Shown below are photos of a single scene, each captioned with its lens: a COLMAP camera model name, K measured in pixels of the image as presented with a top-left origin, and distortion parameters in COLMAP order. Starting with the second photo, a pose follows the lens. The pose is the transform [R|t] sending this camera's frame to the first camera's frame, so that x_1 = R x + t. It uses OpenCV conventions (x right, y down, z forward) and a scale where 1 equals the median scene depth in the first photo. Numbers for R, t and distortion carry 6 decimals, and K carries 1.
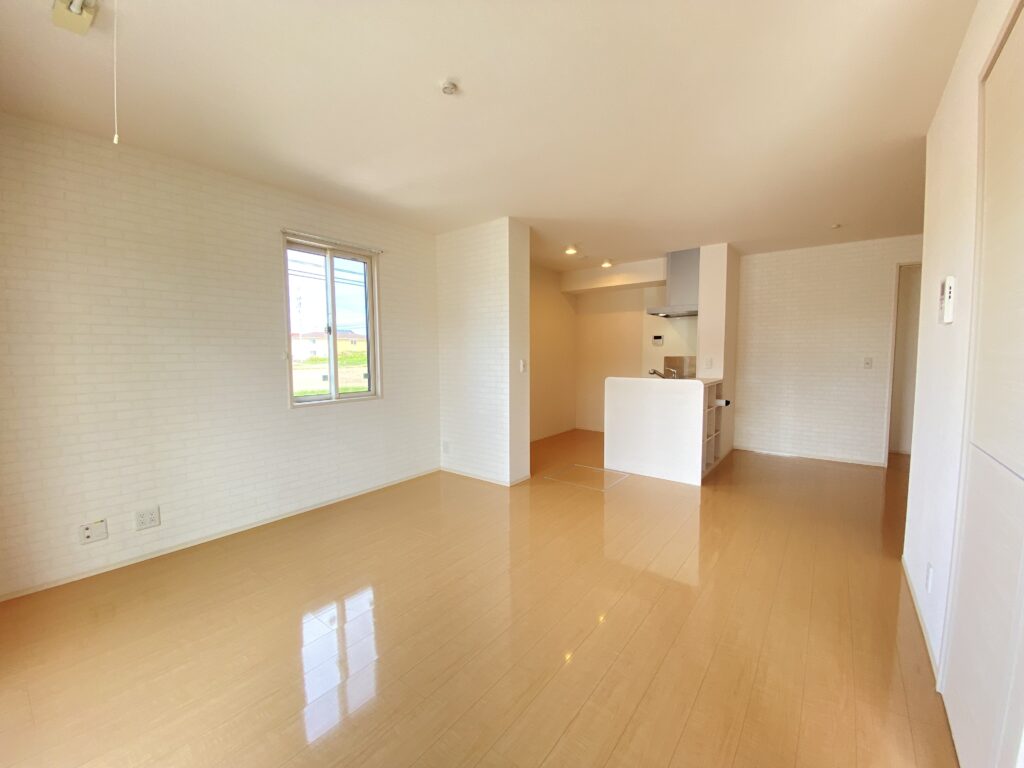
lens RADIAL K [[417.2, 0, 510.2], [0, 417.2, 385.6], [0, 0, 1]] dist [-0.039028, -0.000294]
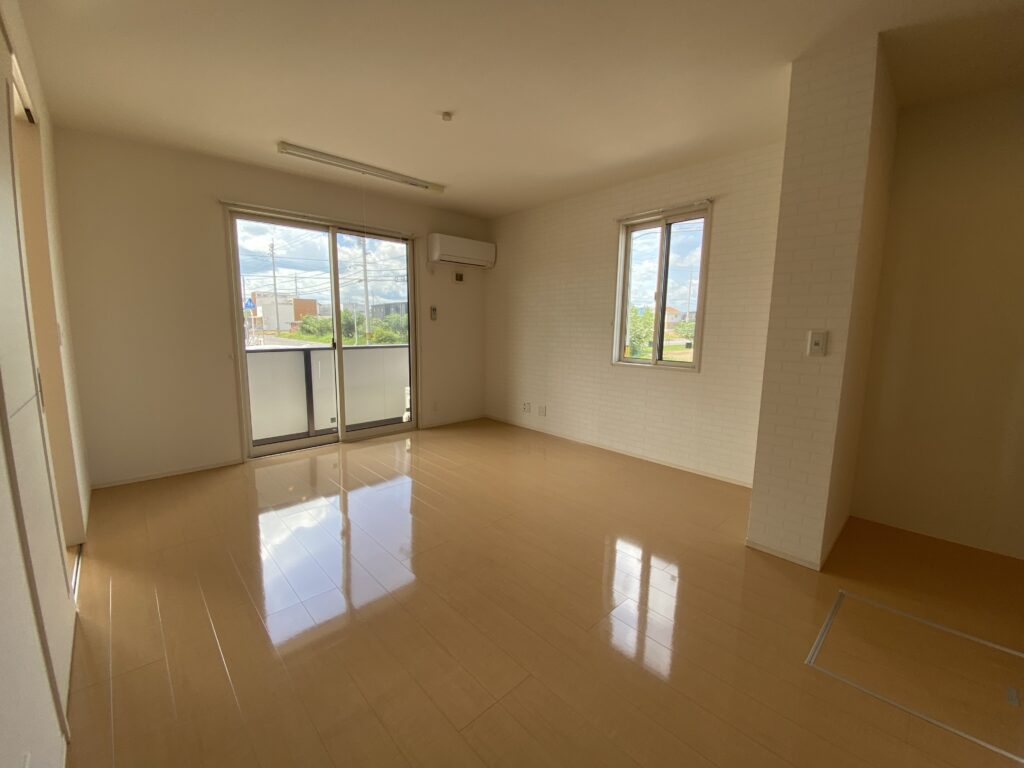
lens RADIAL K [[417.2, 0, 510.2], [0, 417.2, 385.6], [0, 0, 1]] dist [-0.039028, -0.000294]
pose [[-0.200067, 0.137993, -0.970016, 0.926097], [-0.086003, 0.983738, 0.157683, -0.066673], [0.976000, 0.114972, -0.184946, 1.152623]]
